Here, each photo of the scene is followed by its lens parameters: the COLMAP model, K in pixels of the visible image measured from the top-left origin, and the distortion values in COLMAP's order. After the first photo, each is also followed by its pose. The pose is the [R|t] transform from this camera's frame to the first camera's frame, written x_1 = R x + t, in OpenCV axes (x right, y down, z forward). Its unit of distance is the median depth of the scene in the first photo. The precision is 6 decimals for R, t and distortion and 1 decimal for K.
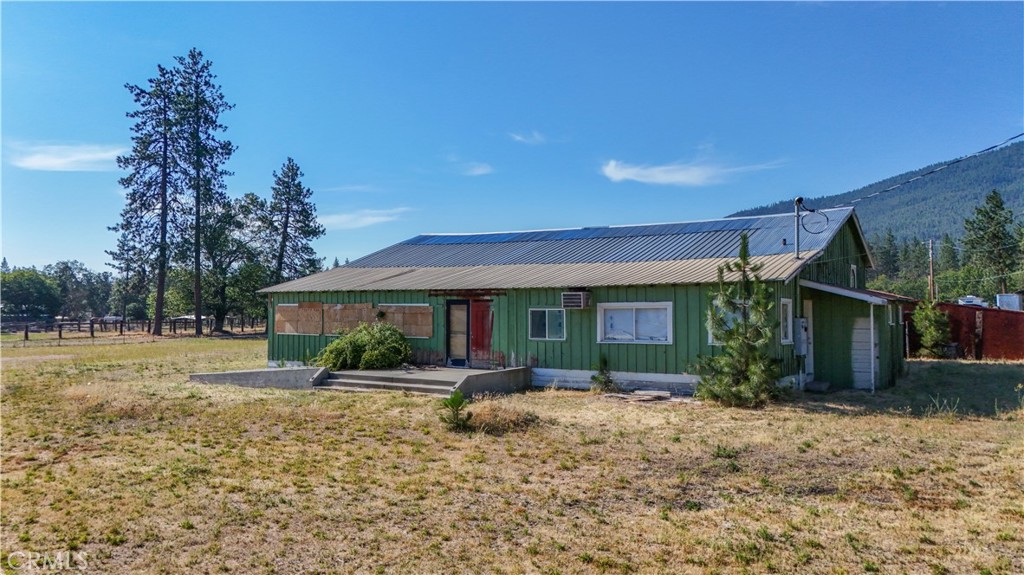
lens RADIAL K [[748.3, 0, 494.0], [0, 748.3, 294.8], [0, 0, 1]] dist [0.035945, -0.026072]
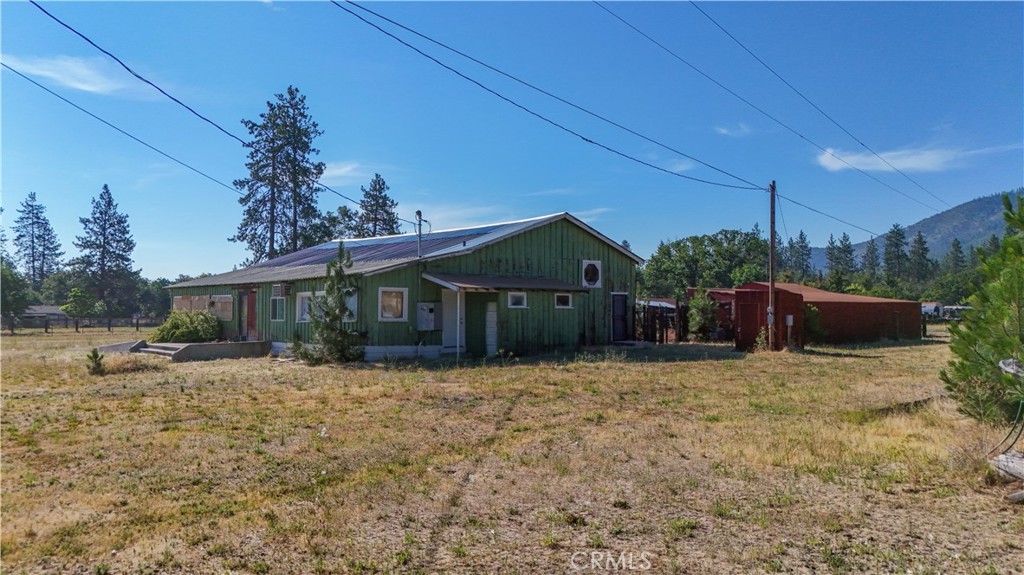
lens RADIAL K [[748.3, 0, 510.5], [0, 748.3, 292.8], [0, 0, 1]] dist [0.035945, -0.026072]
pose [[0.969855, -0.007556, -0.243564, 0.215464], [0.006822, 0.999969, -0.003856, 0.004806], [0.243586, 0.002079, 0.969877, -0.059193]]
